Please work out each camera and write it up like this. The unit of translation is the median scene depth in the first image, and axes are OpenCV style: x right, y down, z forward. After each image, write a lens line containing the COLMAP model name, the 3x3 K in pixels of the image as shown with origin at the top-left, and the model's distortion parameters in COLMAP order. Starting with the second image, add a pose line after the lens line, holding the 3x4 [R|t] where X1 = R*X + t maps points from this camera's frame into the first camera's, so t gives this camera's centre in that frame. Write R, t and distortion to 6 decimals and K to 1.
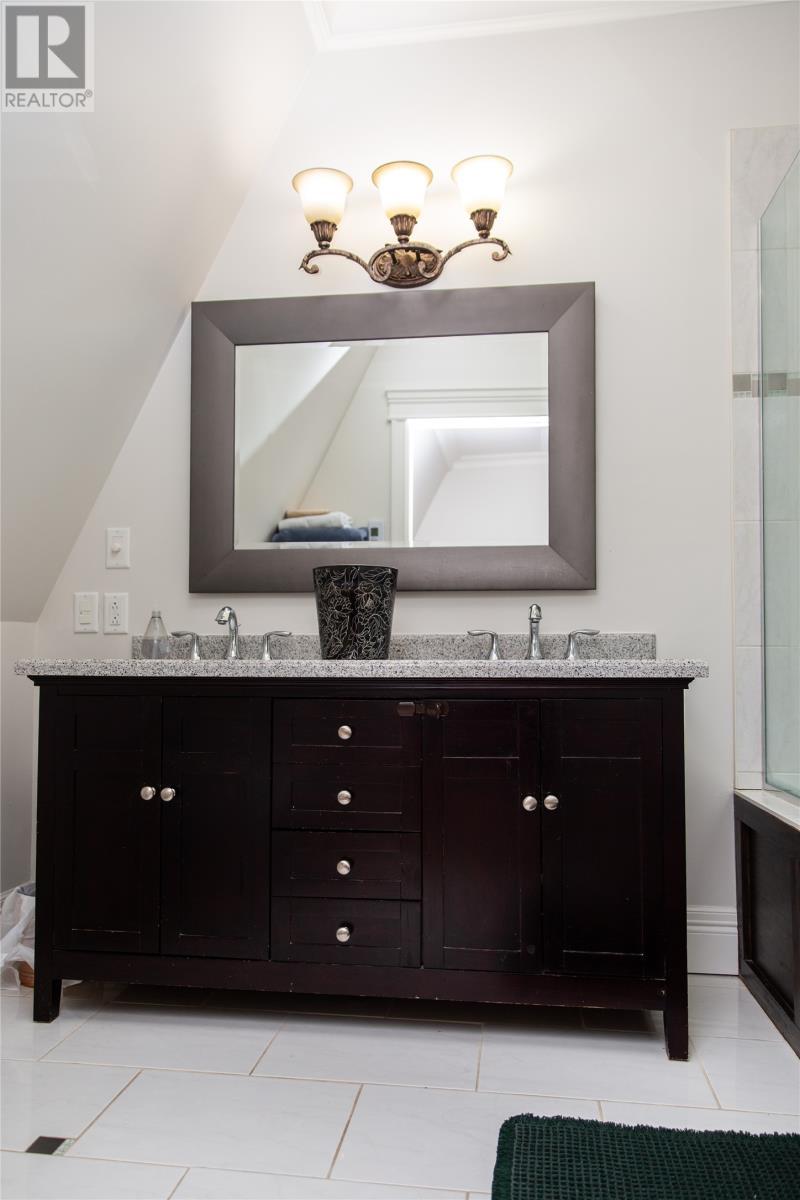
lens RADIAL K [[858.6, 0, 399.8], [0, 858.6, 643.8], [0, 0, 1]] dist [0.007531, -0.000483]
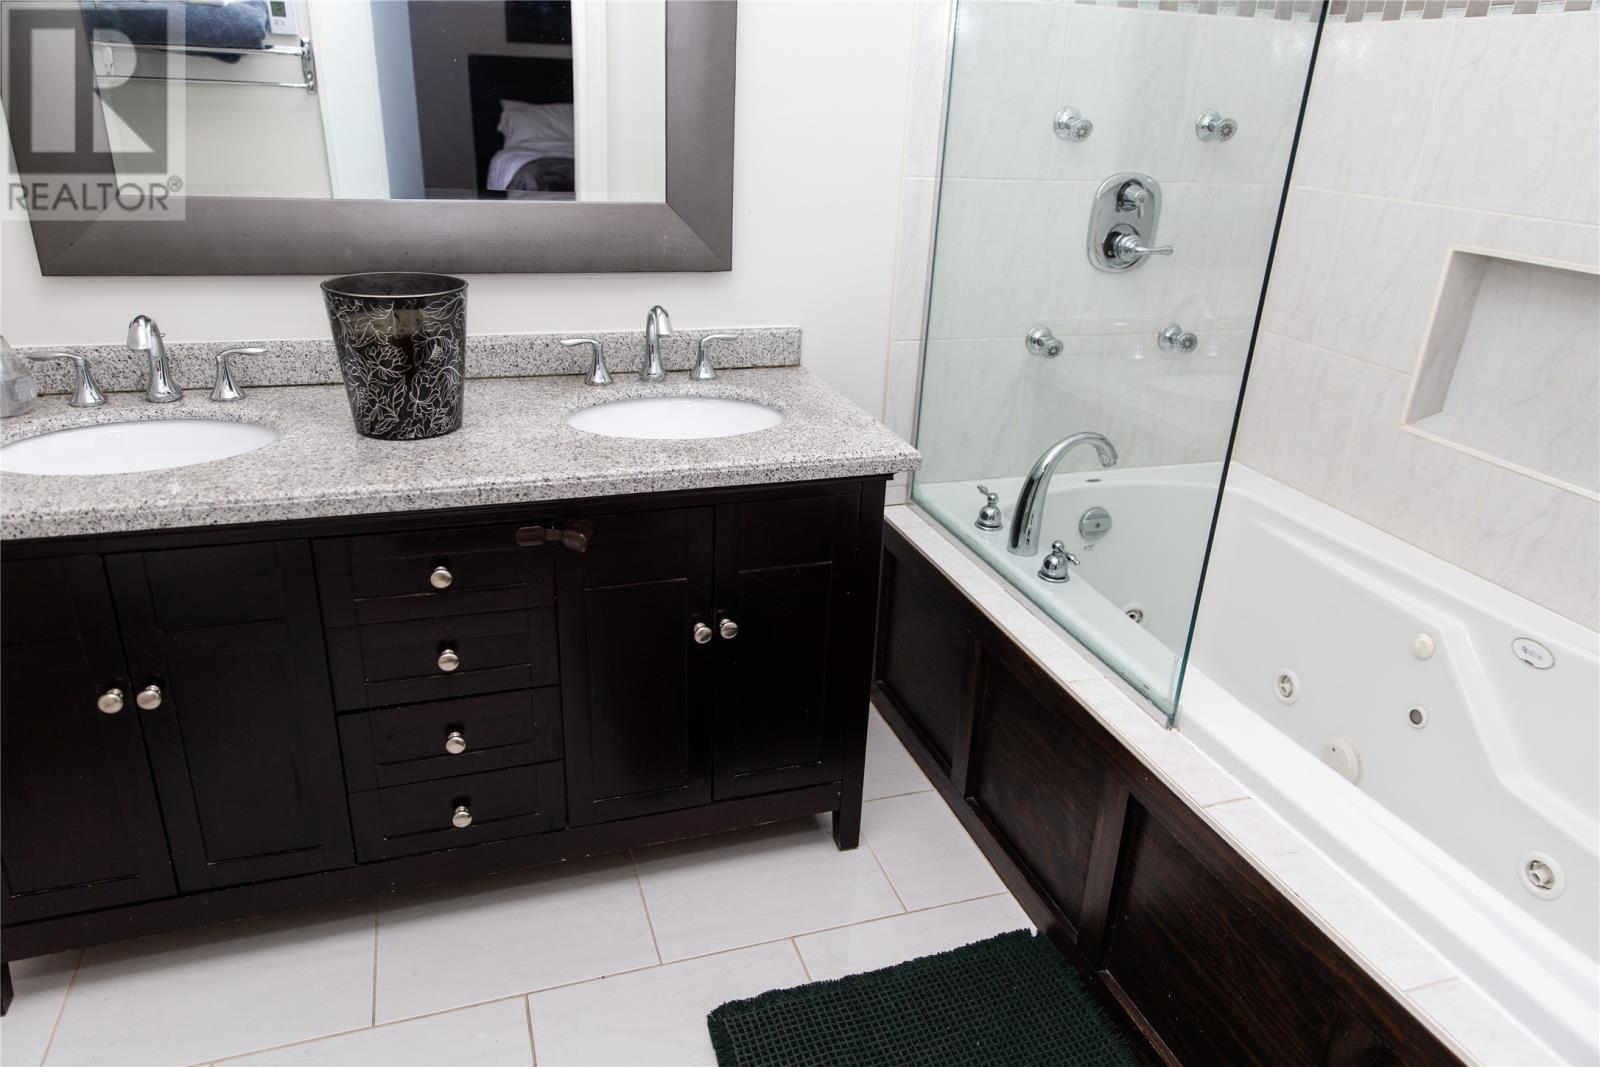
lens RADIAL K [[1061.6, 0, 800.0], [0, 1061.6, 533.5], [0, 0, 1]] dist [0.006024, -0.003465]
pose [[0.893362, -0.139061, 0.427278, -0.149579], [-0.057075, 0.908085, 0.414878, -0.267511], [-0.445699, -0.395023, 0.803312, 0.193143]]
